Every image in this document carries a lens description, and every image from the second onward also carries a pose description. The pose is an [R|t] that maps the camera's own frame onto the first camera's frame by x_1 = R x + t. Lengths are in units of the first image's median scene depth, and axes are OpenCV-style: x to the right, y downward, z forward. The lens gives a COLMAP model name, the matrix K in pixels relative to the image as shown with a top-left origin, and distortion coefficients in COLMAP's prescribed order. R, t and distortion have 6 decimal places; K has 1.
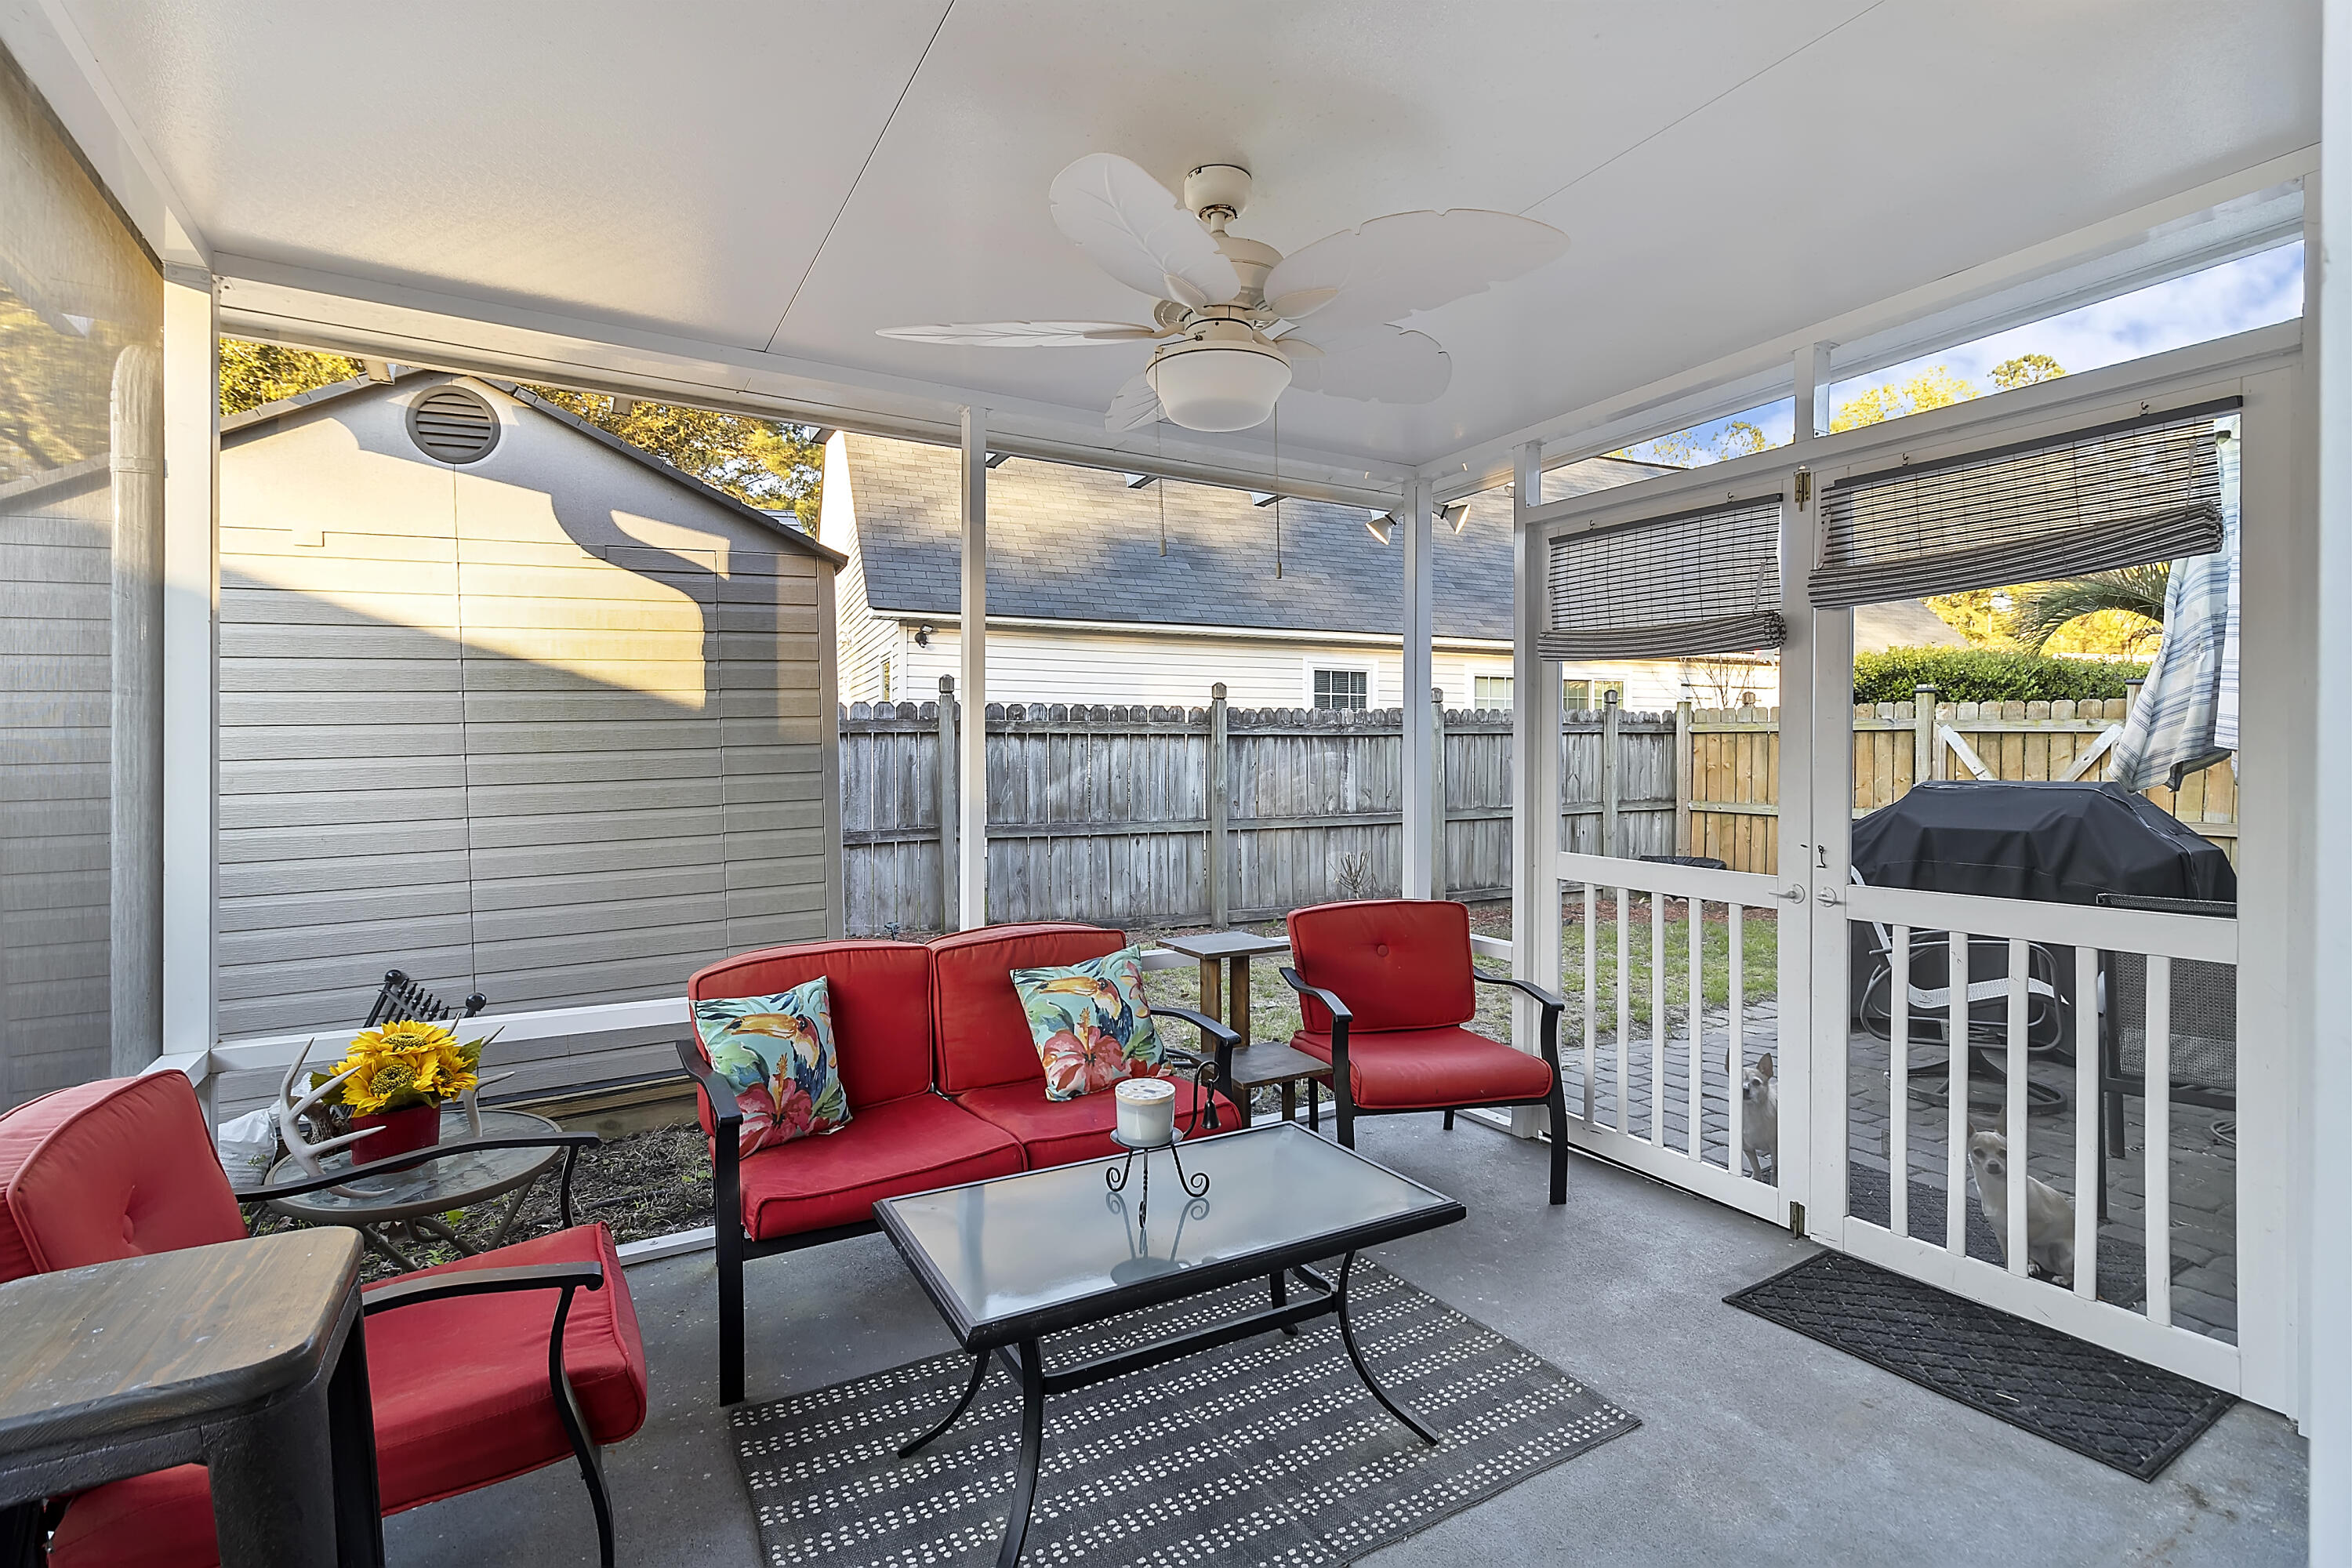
lens RADIAL K [[1126.1, 0, 1166.3], [0, 1126.1, 772.6], [0, 0, 1]] dist [0.018514, 0.000090]
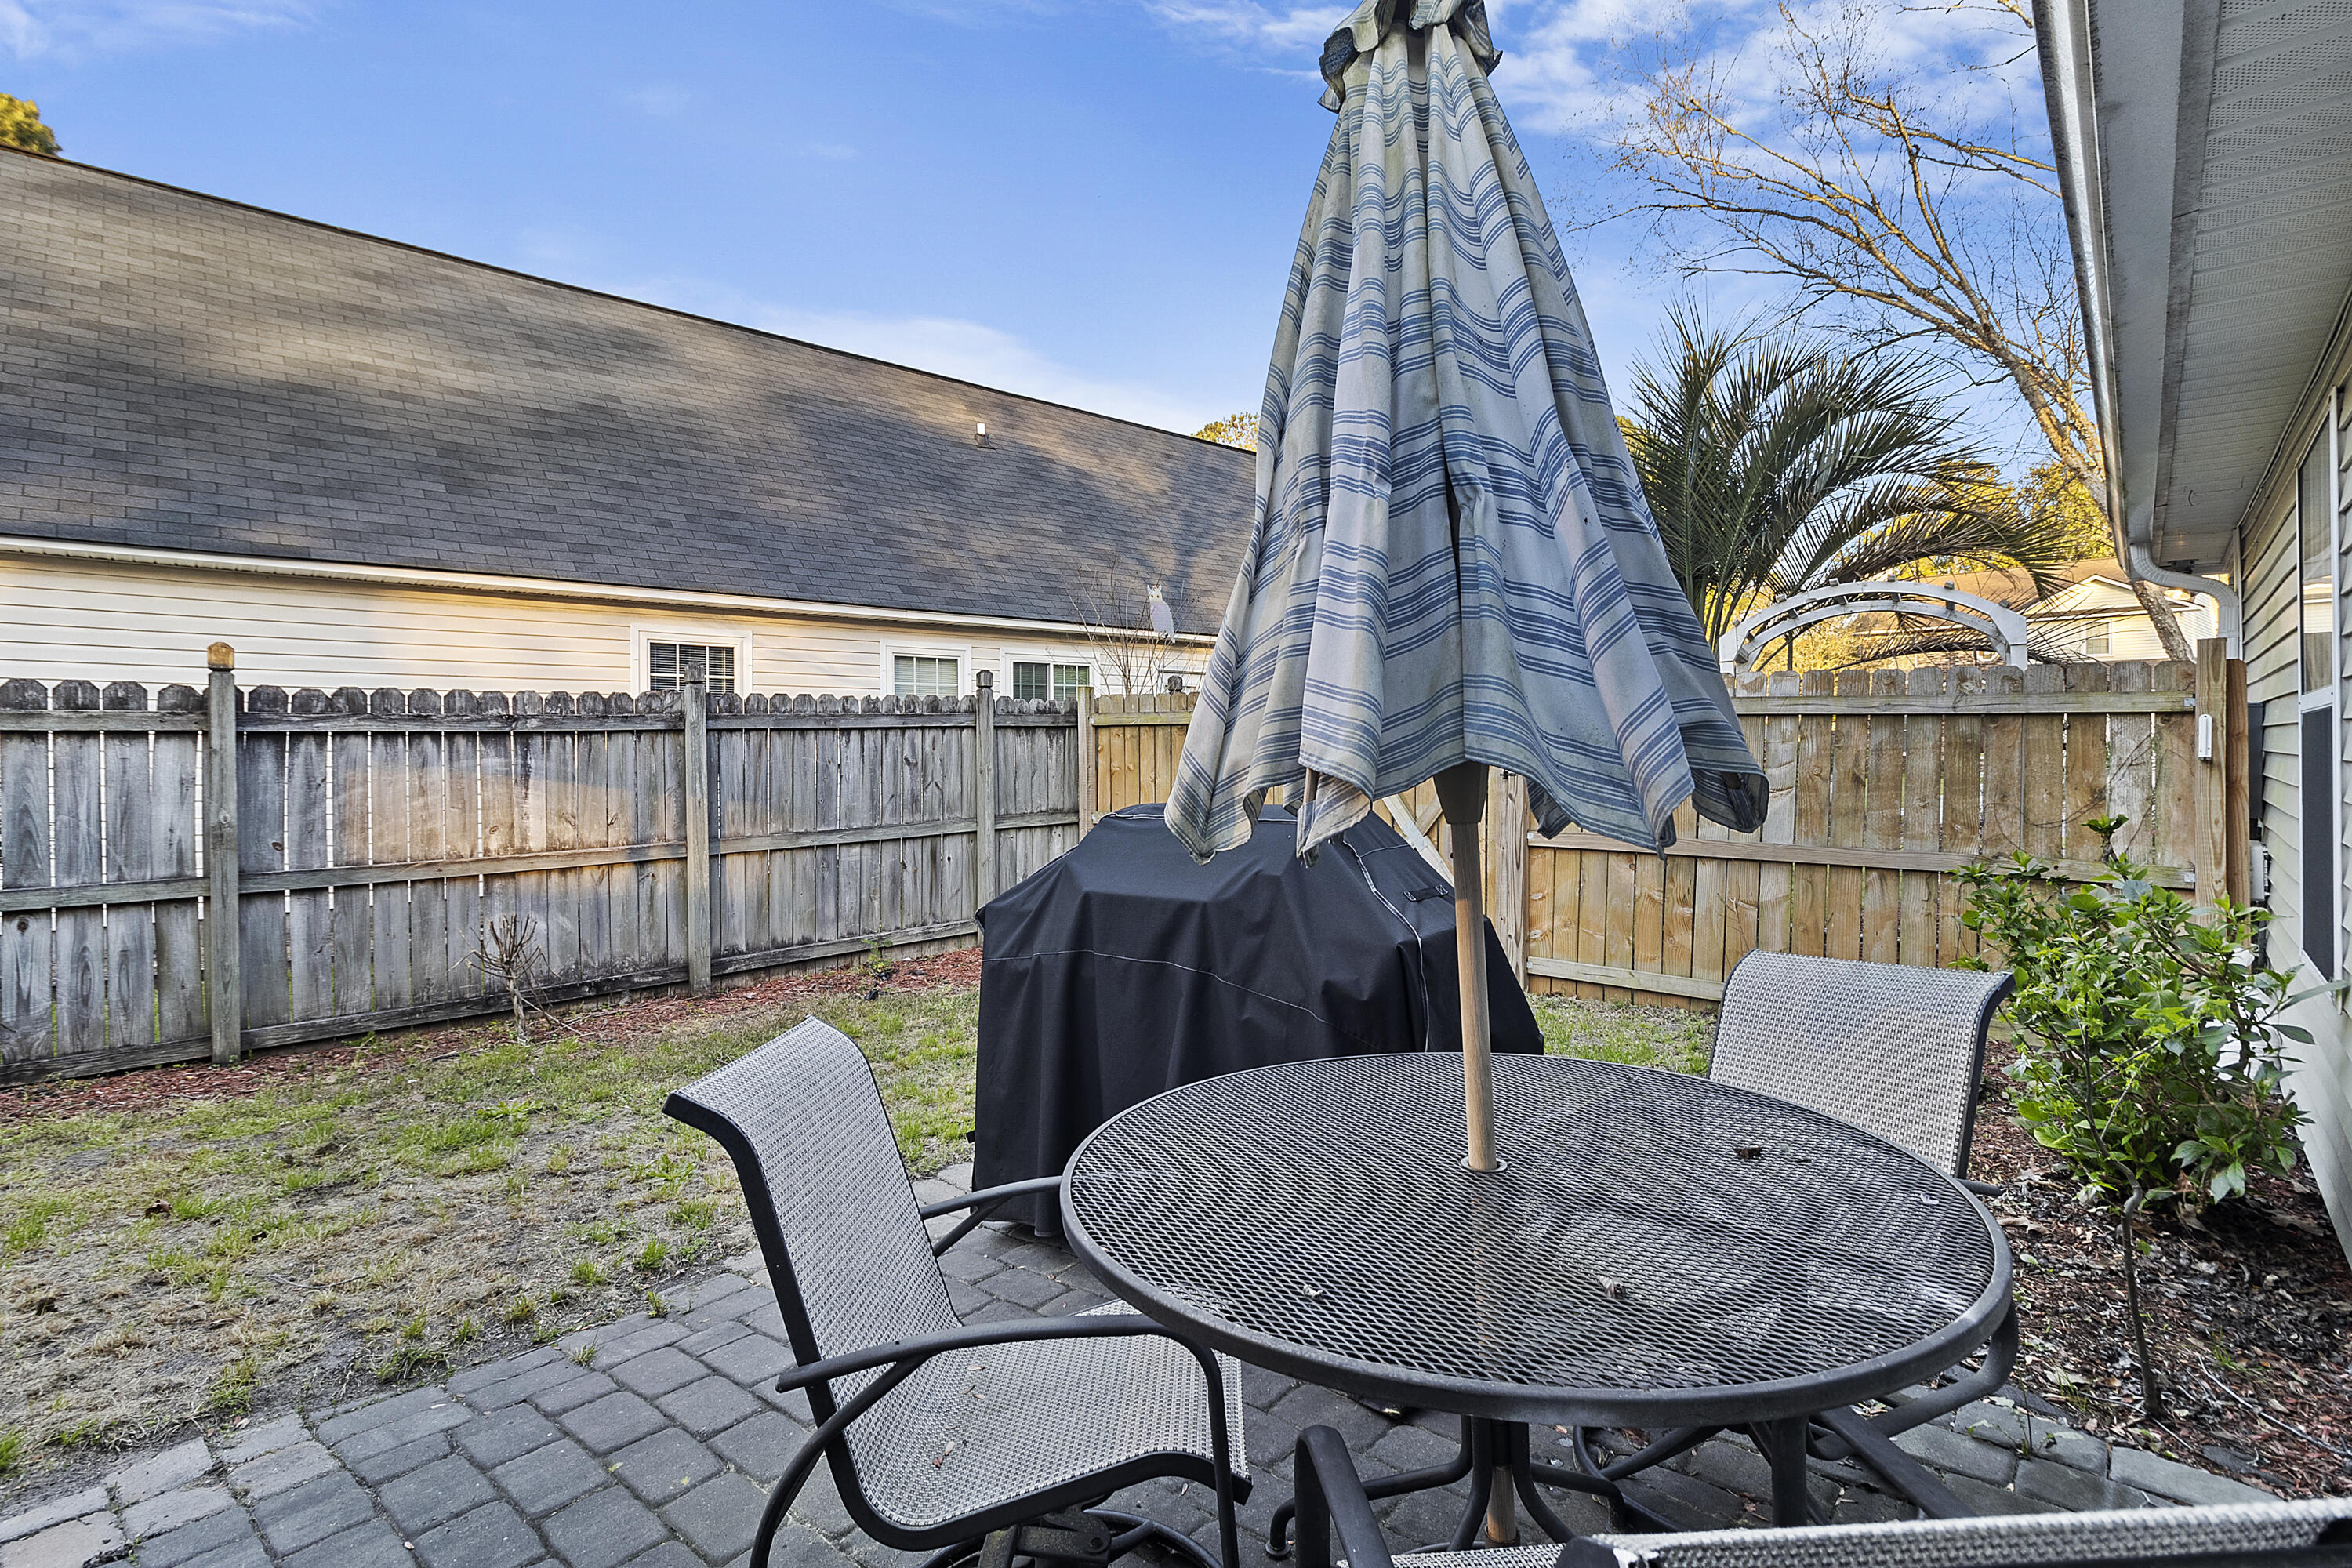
lens RADIAL K [[1126.1, 0, 1180.2], [0, 1126.1, 766.5], [0, 0, 1]] dist [0.018514, 0.000090]
pose [[0.952530, -0.014791, 0.304087, 0.326111], [0.014864, 0.999887, 0.002075, -0.008991], [-0.304083, 0.002544, 0.952642, 0.269949]]
